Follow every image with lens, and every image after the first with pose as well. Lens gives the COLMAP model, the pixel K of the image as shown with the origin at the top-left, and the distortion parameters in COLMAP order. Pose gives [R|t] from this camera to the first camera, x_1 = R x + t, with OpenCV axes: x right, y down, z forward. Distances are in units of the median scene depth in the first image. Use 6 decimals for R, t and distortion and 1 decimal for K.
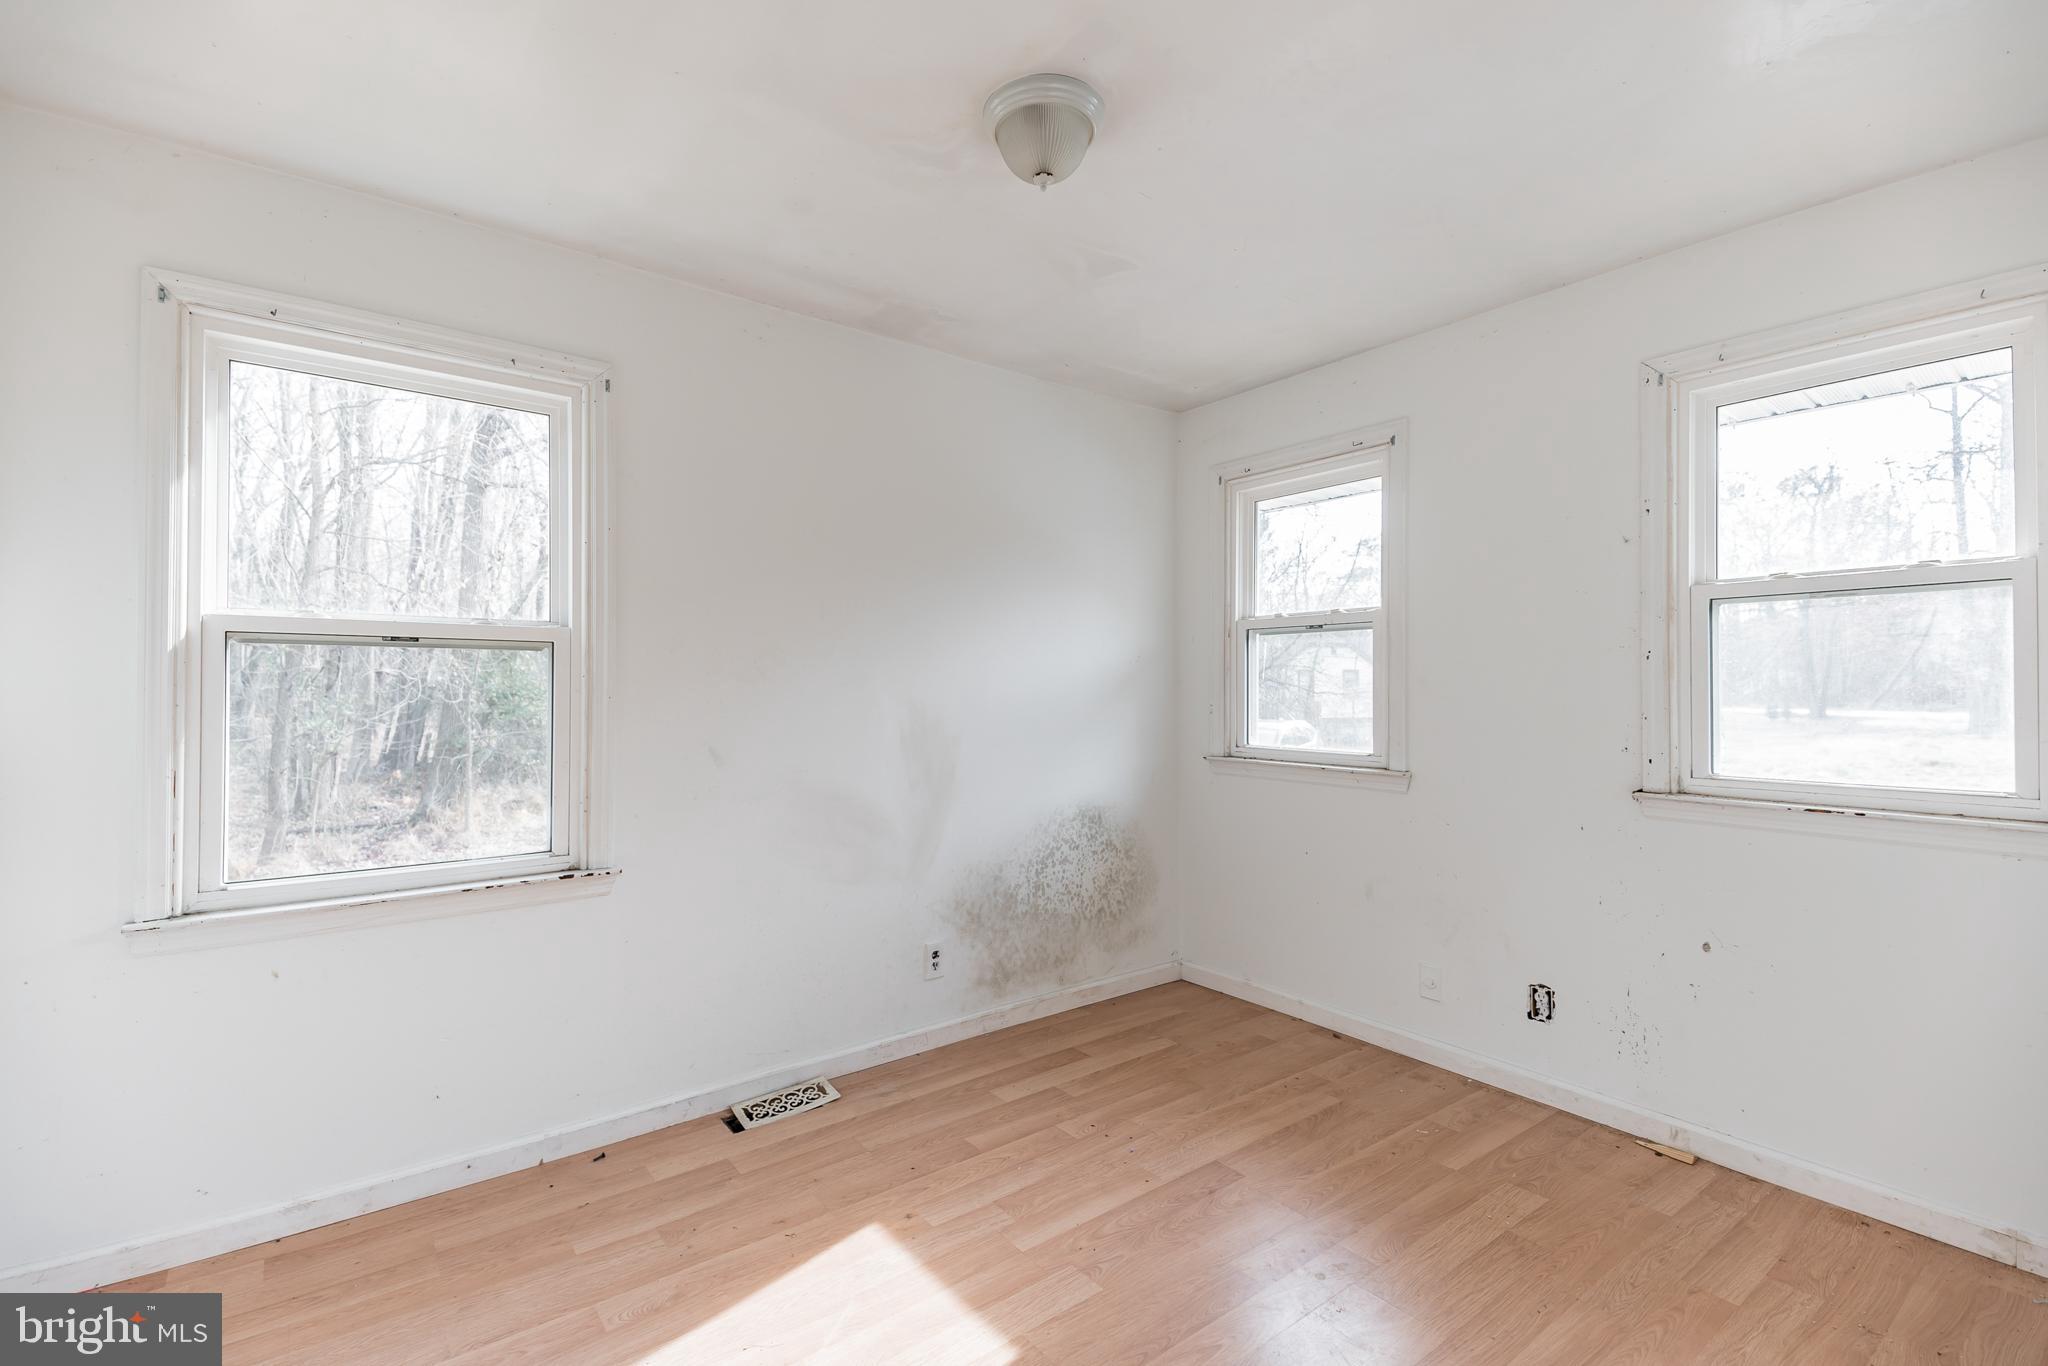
lens RADIAL K [[892.8, 0, 1020.8], [0, 892.8, 688.1], [0, 0, 1]] dist [0.096435, -0.055556]
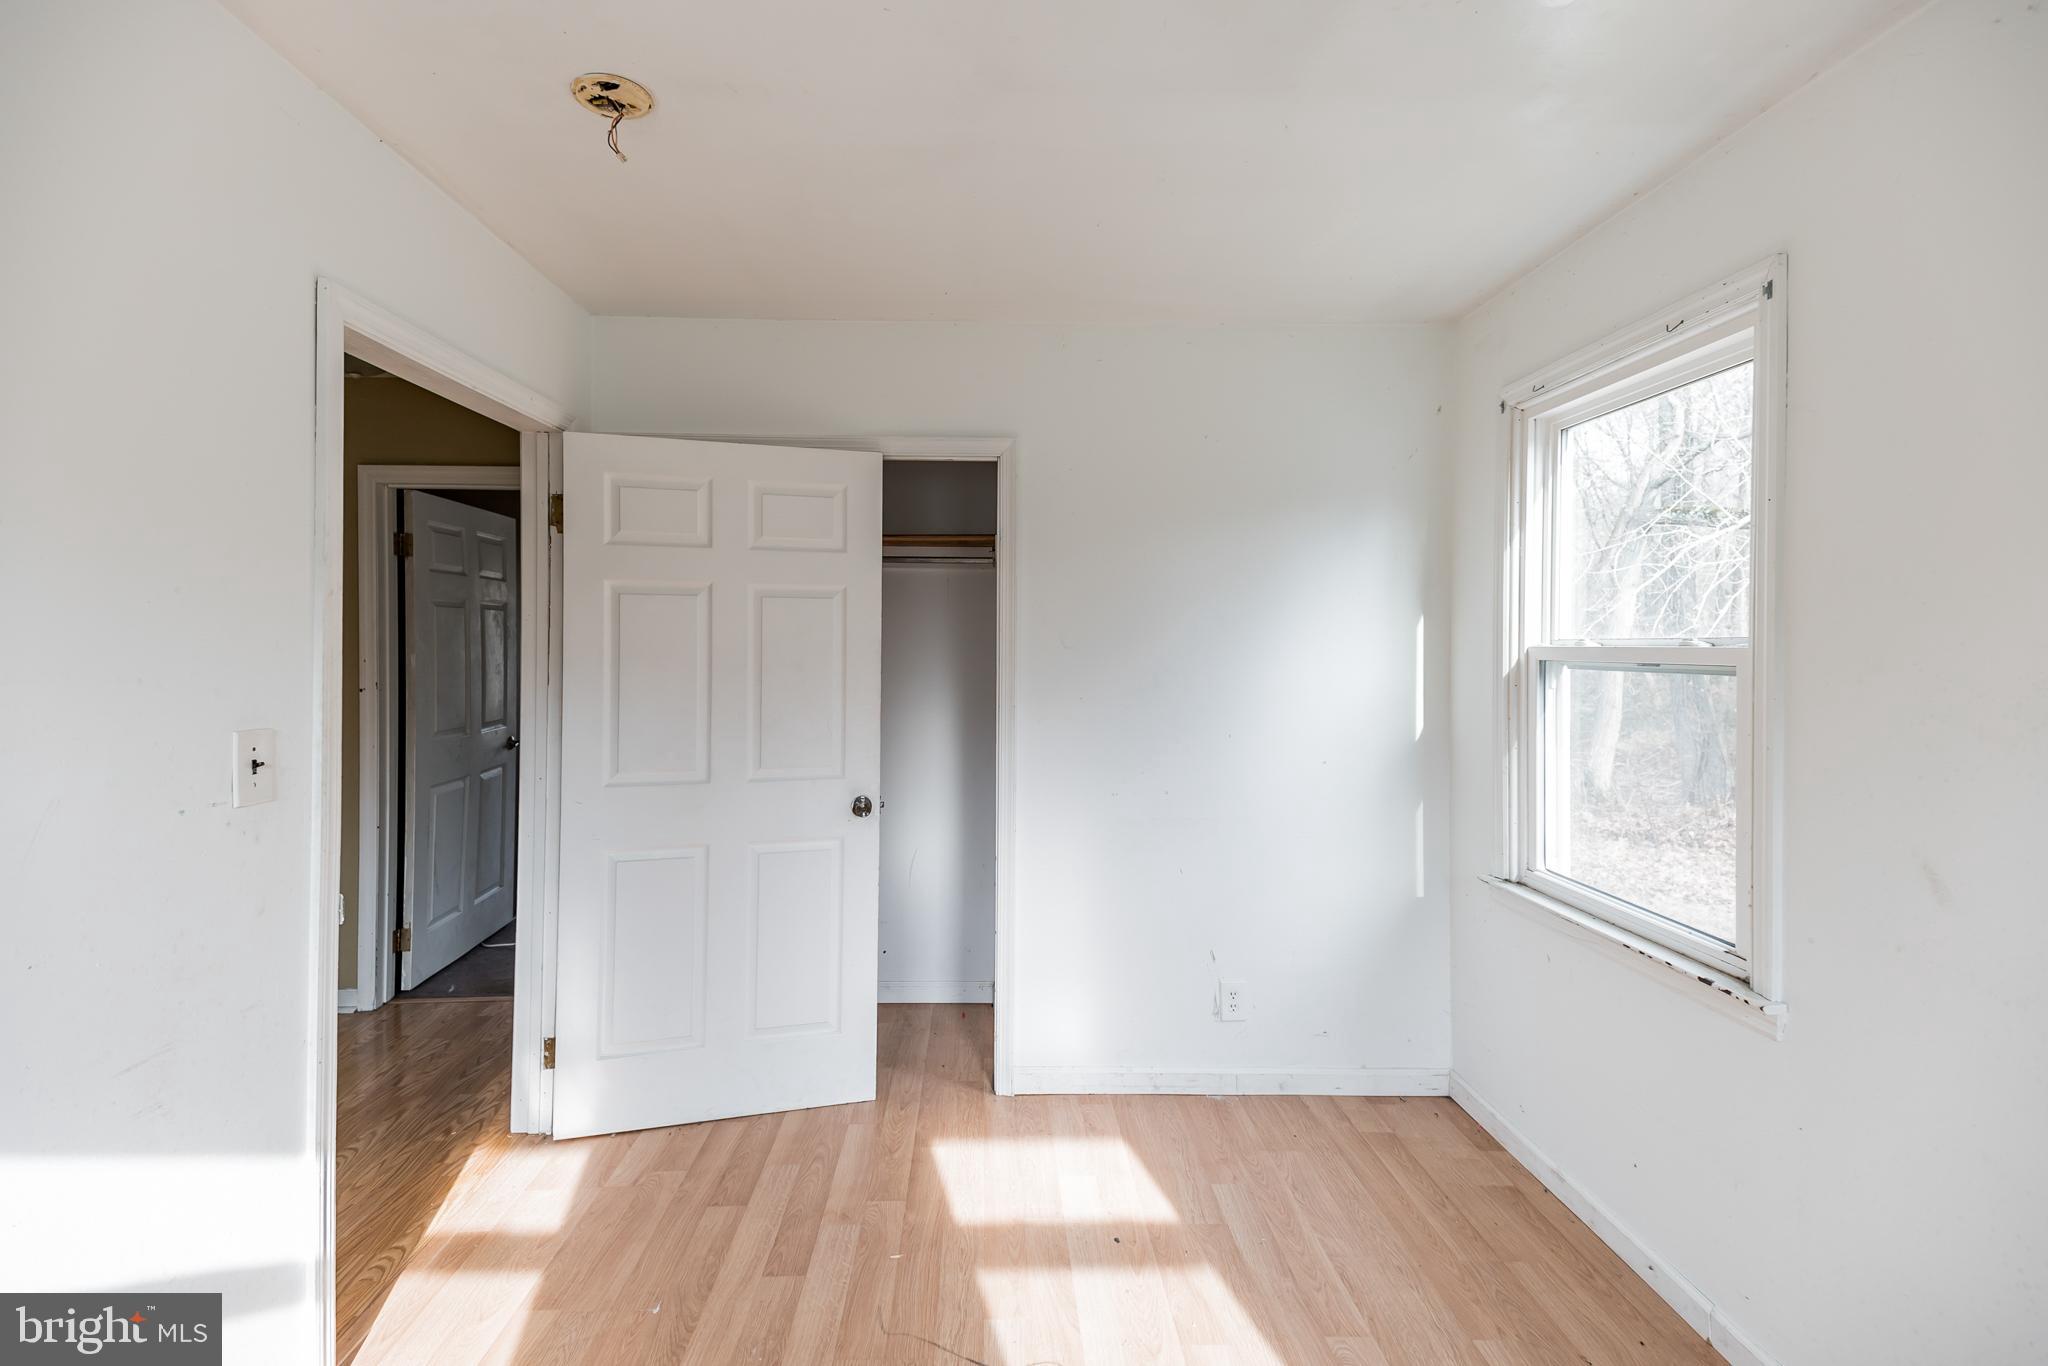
lens RADIAL K [[895.4, 0, 1021.9], [0, 895.4, 674.4], [0, 0, 1]] dist [0.078639, -0.041646]
pose [[-0.559582, 0.013844, -0.828659, 0.511594], [-0.018268, 0.999411, 0.029033, -0.065280], [0.828573, 0.031385, -0.559000, 1.103536]]
